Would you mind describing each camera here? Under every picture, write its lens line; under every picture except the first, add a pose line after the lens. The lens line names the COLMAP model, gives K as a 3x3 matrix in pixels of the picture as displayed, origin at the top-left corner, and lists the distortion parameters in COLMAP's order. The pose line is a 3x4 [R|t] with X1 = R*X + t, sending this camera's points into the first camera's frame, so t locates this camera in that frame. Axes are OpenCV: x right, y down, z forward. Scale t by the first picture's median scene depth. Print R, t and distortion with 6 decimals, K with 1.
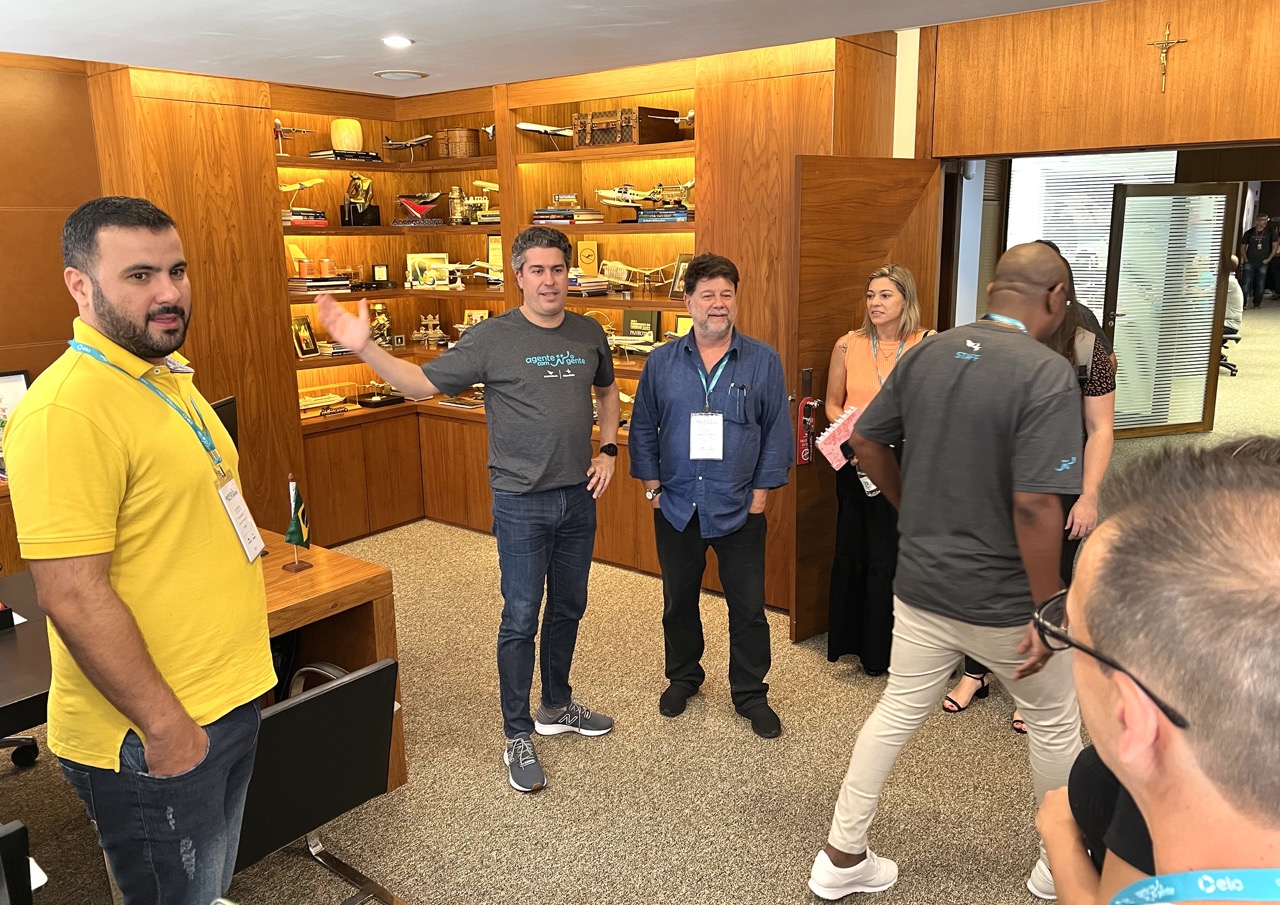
lens RADIAL K [[977.6, 0, 640.2], [0, 977.6, 452.9], [0, 0, 1]] dist [-0.014589, -0.000802]
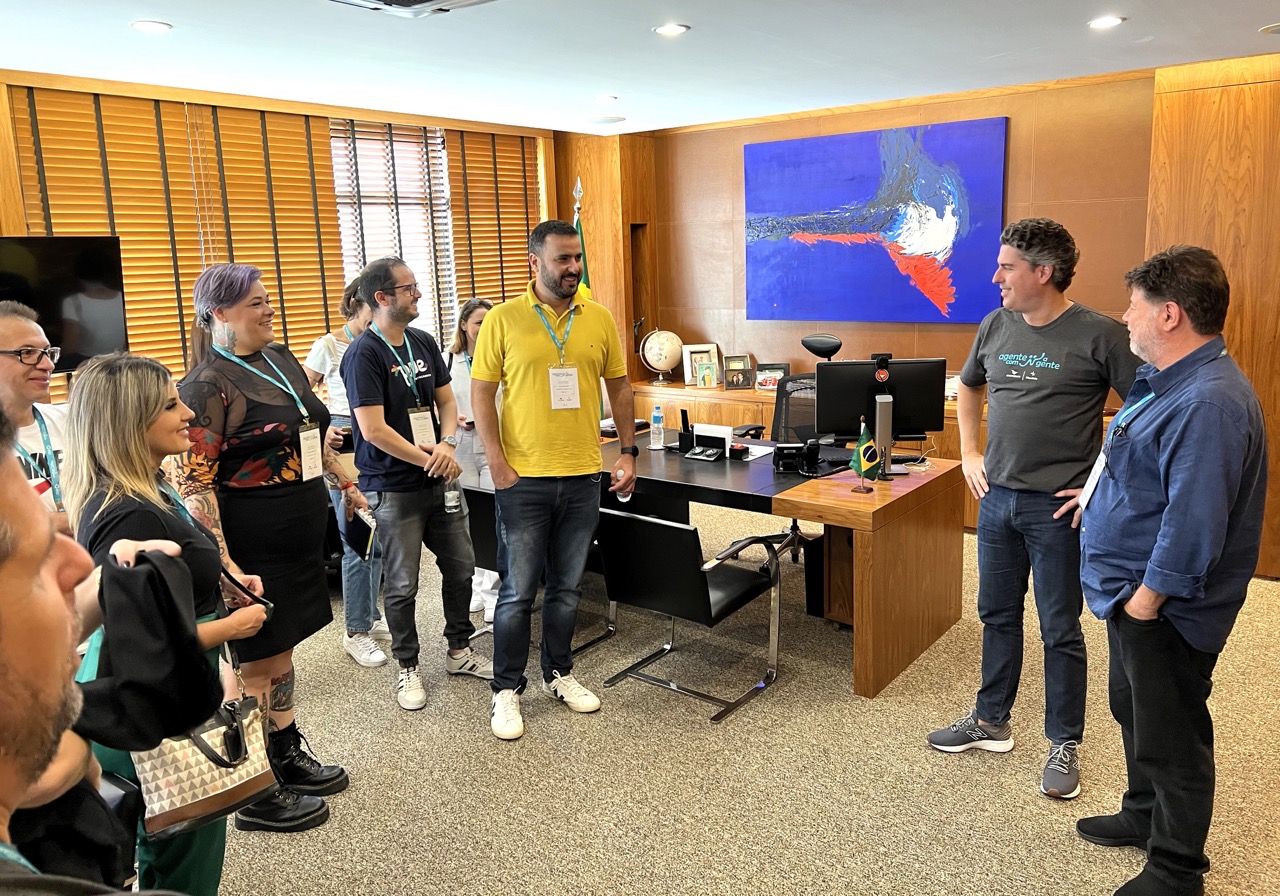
lens RADIAL K [[992.3, 0, 639.3], [0, 992.3, 445.0], [0, 0, 1]] dist [-0.006720, -0.006290]
pose [[0.003908, 0.203060, -0.979158, 0.599724], [-0.189282, 0.961615, 0.198666, -0.094121], [0.981915, 0.184561, 0.042194, 0.432395]]
